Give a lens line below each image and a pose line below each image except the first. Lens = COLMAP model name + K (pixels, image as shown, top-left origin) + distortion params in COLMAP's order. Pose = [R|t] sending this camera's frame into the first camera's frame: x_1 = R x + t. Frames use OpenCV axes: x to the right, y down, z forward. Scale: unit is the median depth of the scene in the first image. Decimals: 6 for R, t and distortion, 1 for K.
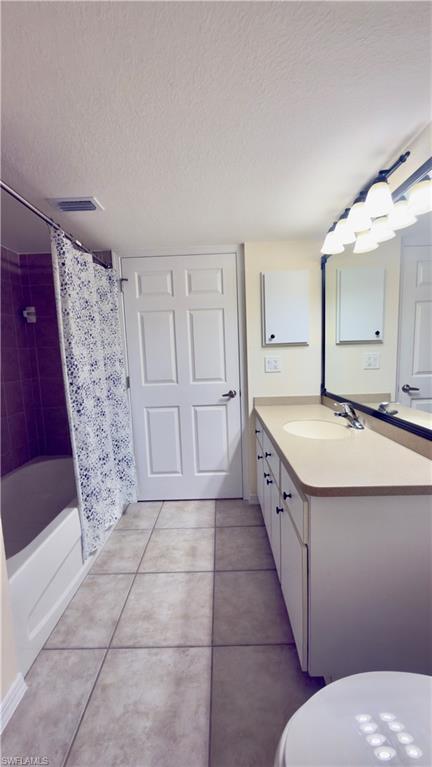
lens RADIAL K [[306.8, 0, 216.6], [0, 306.8, 386.1], [0, 0, 1]] dist [0.002056, -0.001055]
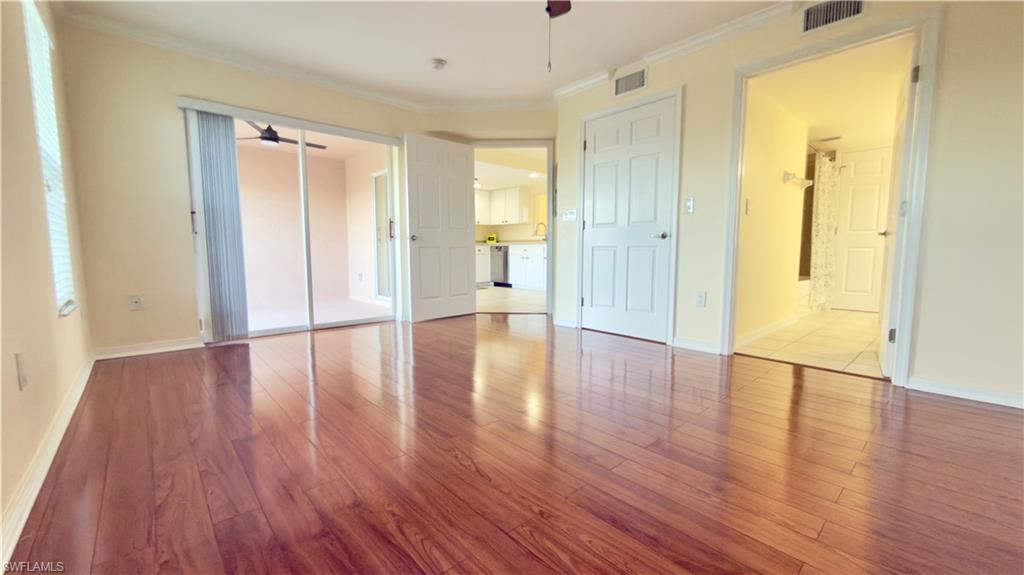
lens RADIAL K [[409.6, 0, 510.7], [0, 409.6, 289.4], [0, 0, 1]] dist [0.002056, -0.001055]
pose [[0.672703, 0.108170, -0.731963, 0.177638], [-0.105632, 0.993163, 0.049691, 0.385751], [0.732334, 0.043891, 0.679530, -1.777527]]
